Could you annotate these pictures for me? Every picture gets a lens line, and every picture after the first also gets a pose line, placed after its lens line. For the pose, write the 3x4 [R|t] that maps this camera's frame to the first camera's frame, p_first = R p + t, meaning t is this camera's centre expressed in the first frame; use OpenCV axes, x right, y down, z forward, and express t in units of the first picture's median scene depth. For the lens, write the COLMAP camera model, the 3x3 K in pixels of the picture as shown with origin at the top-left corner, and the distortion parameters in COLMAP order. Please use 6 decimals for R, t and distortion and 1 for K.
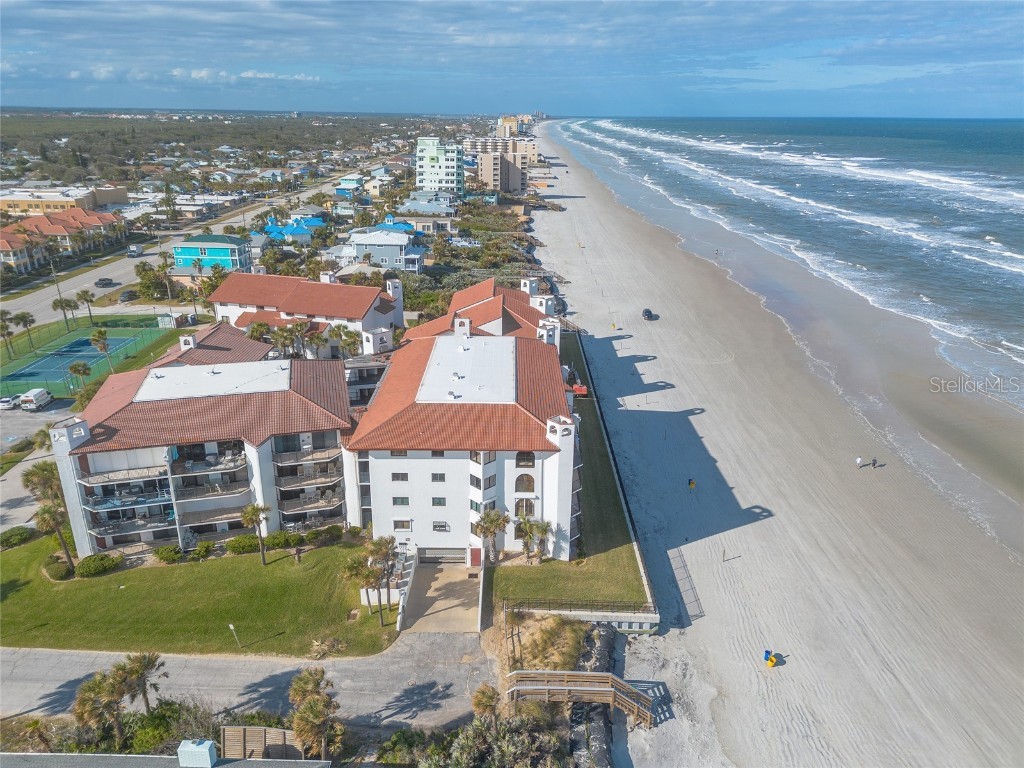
lens RADIAL K [[730.5, 0, 507.4], [0, 730.5, 380.2], [0, 0, 1]] dist [0.056692, -0.044184]
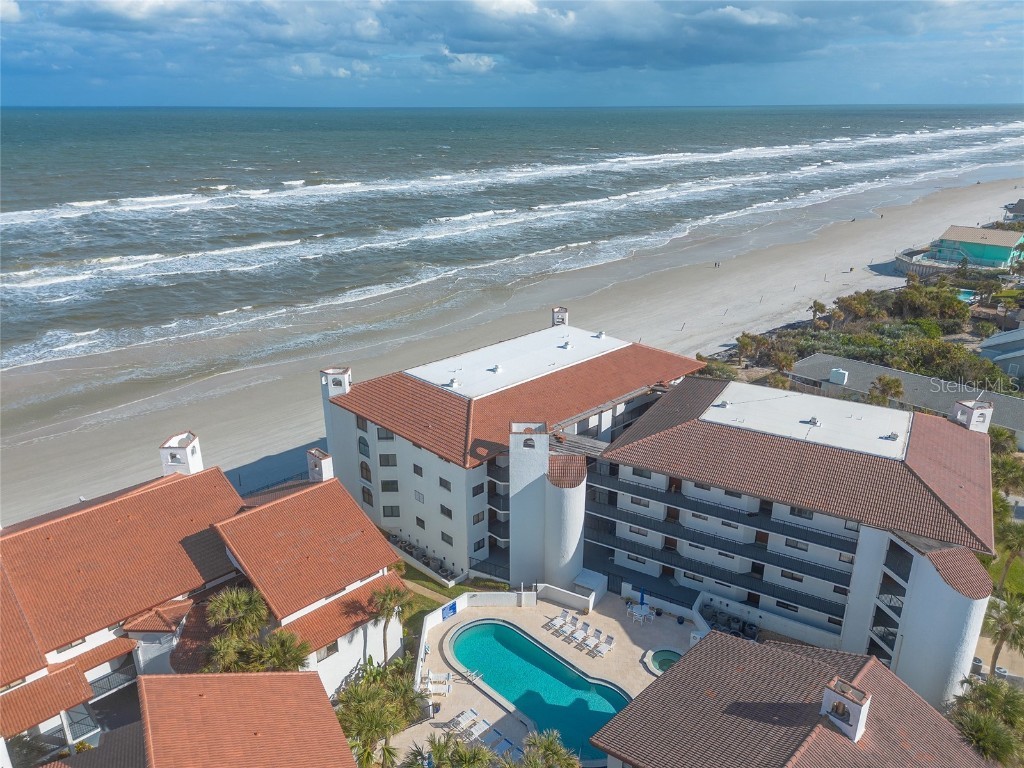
lens RADIAL K [[730.5, 0, 507.4], [0, 730.5, 380.2], [0, 0, 1]] dist [0.056692, -0.044184]
pose [[-0.706144, -0.260021, 0.658596, -0.706198], [0.236443, 0.790149, 0.565473, -0.570790], [-0.667424, 0.555026, -0.496479, 1.668548]]
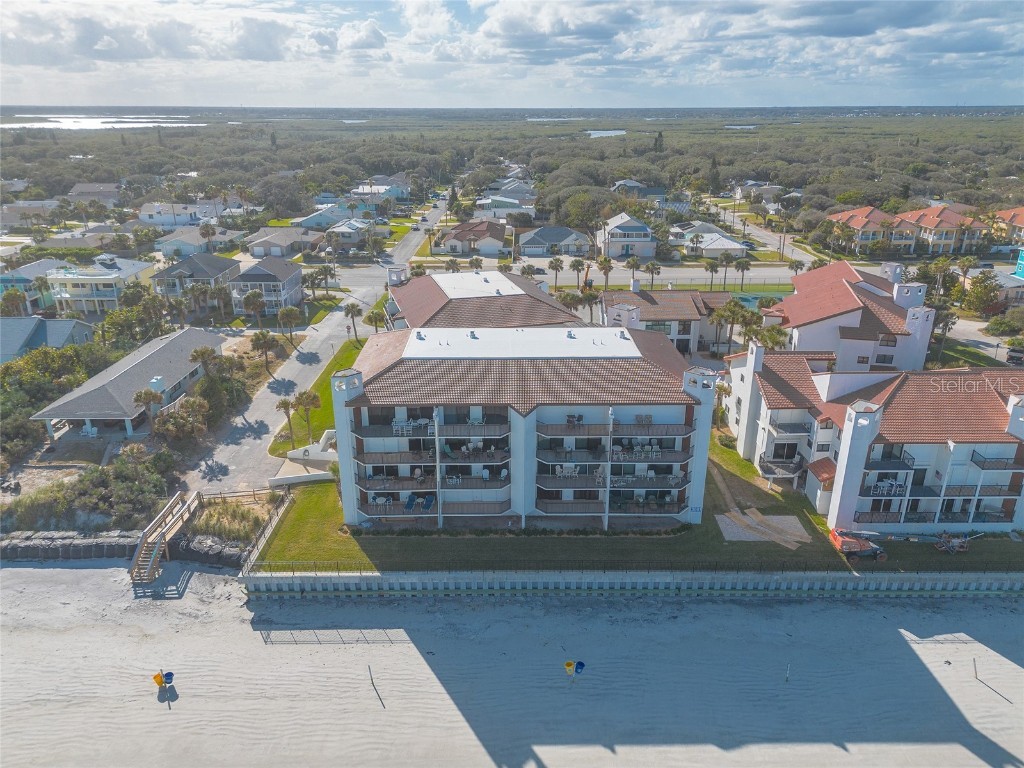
lens RADIAL K [[730.5, 0, 507.4], [0, 730.5, 380.2], [0, 0, 1]] dist [0.056692, -0.044184]
pose [[0.011514, 0.338377, -0.940940, 0.913690], [-0.342079, 0.885558, 0.314275, -0.287109], [0.939601, 0.318257, 0.125947, 1.010315]]
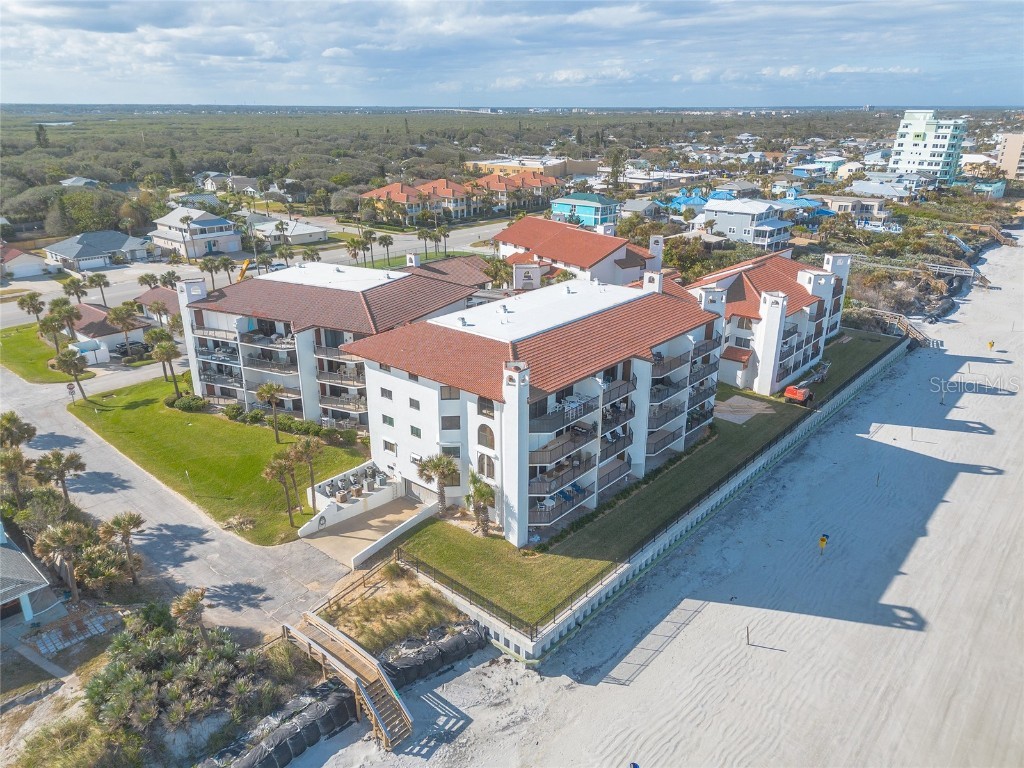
lens RADIAL K [[730.5, 0, 507.4], [0, 730.5, 380.2], [0, 0, 1]] dist [0.056692, -0.044184]
pose [[0.760475, 0.218233, -0.611598, 0.520653], [-0.216542, 0.973153, 0.077991, 0.008699], [0.612199, 0.073126, 0.787315, 0.345686]]
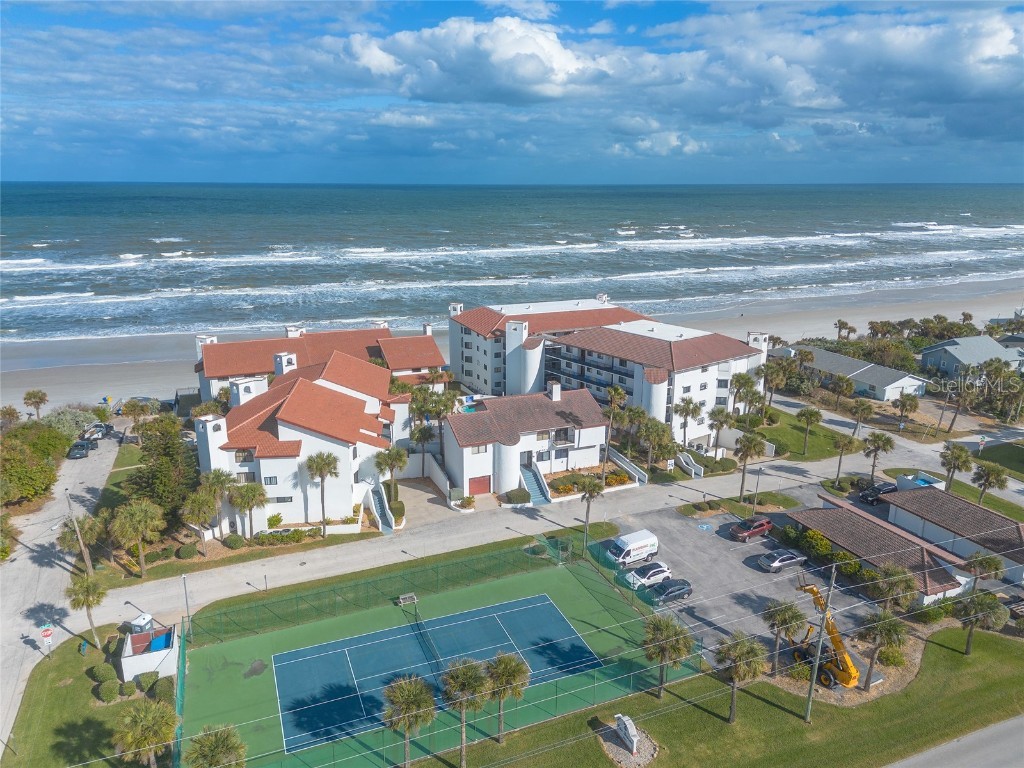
lens RADIAL K [[730.5, 0, 507.4], [0, 730.5, 380.2], [0, 0, 1]] dist [0.056692, -0.044184]
pose [[-0.393359, -0.259195, 0.882092, -1.659405], [0.313773, 0.863985, 0.393797, -0.616479], [-0.864185, 0.431681, -0.258528, 1.787815]]
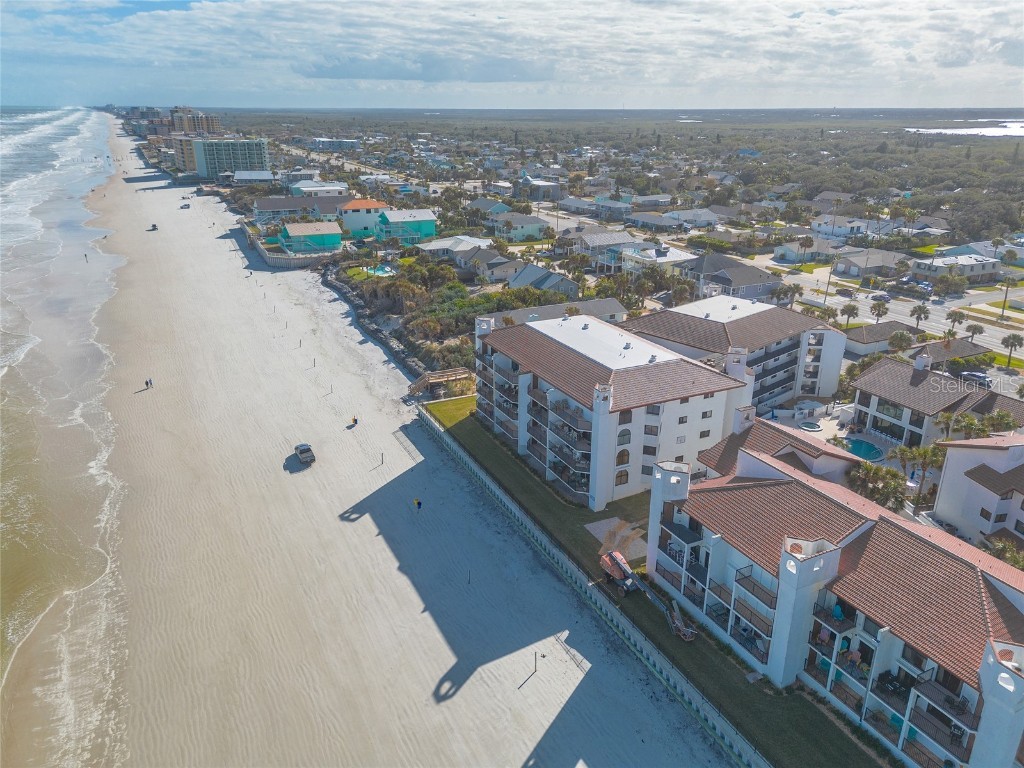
lens RADIAL K [[730.5, 0, 507.4], [0, 730.5, 380.2], [0, 0, 1]] dist [0.056692, -0.044184]
pose [[-0.894370, 0.141579, -0.424333, 0.675098], [-0.167480, 0.773619, 0.611117, -0.758955], [0.414793, 0.617632, -0.668190, 2.013085]]
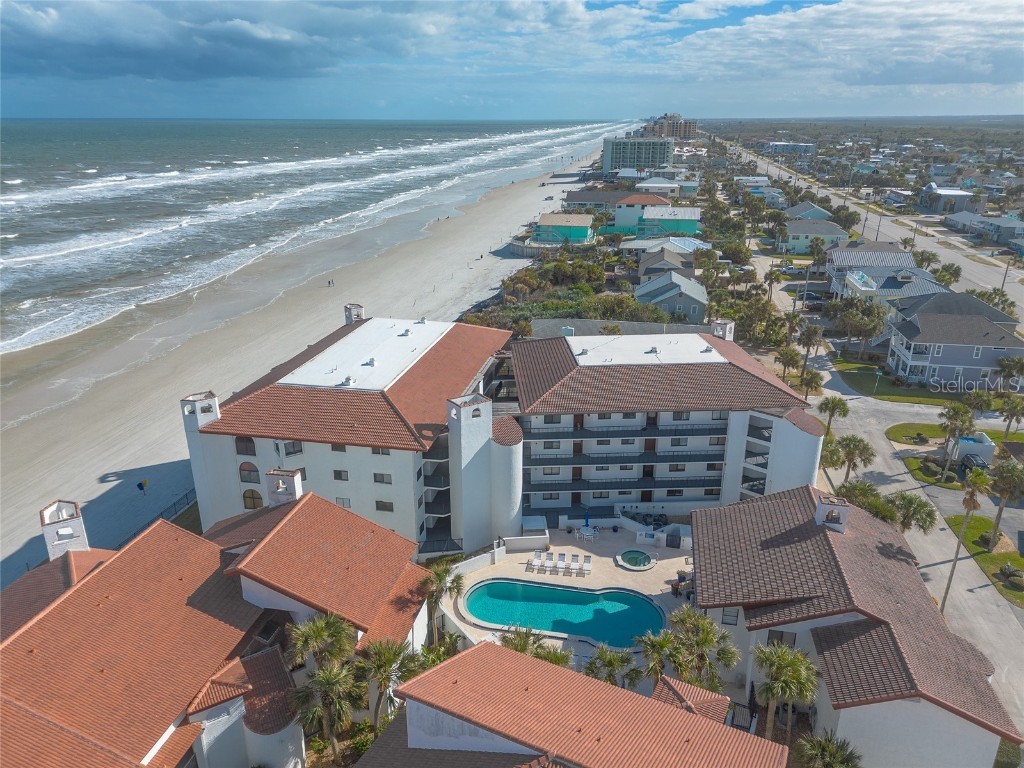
lens RADIAL K [[721.4, 0, 512.0], [0, 721.4, 384.0], [0, 0, 1]] dist [0.048220, -0.029079]
pose [[-0.981009, -0.078117, 0.177536, -0.417998], [0.055702, 0.763293, 0.643647, -0.623876], [-0.185792, 0.641313, -0.744446, 1.883196]]
